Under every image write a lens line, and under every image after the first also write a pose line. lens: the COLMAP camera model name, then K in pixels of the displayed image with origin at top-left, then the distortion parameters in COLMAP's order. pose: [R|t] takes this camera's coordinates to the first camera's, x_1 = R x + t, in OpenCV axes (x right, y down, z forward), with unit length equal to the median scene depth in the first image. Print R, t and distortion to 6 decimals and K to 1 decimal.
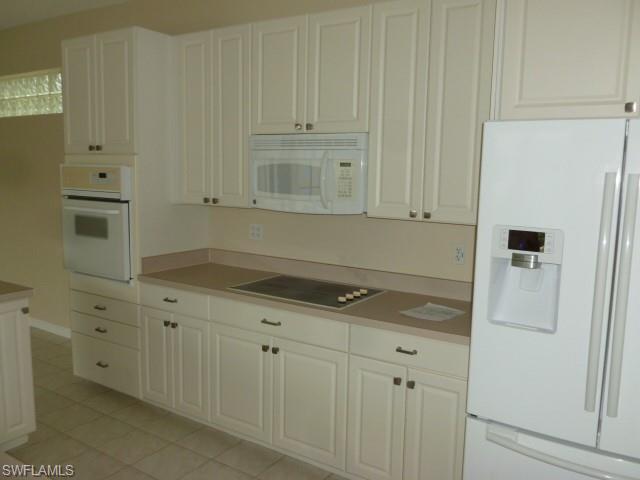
lens RADIAL K [[546.4, 0, 320.4], [0, 546.4, 239.7], [0, 0, 1]] dist [-0.016566, 0.002647]
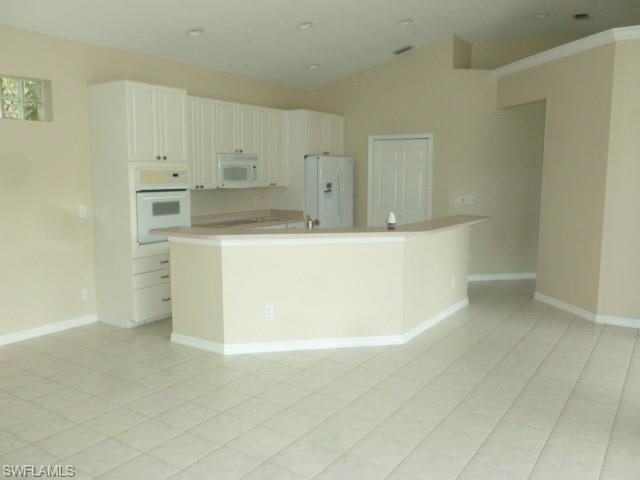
lens RADIAL K [[546.4, 0, 320.5], [0, 546.4, 238.6], [0, 0, 1]] dist [-0.016566, 0.002647]
pose [[0.018125, -0.143045, 0.989550, -2.036527], [0.127341, 0.981983, 0.139618, -0.105634], [-0.991693, 0.123480, 0.036014, 0.545045]]
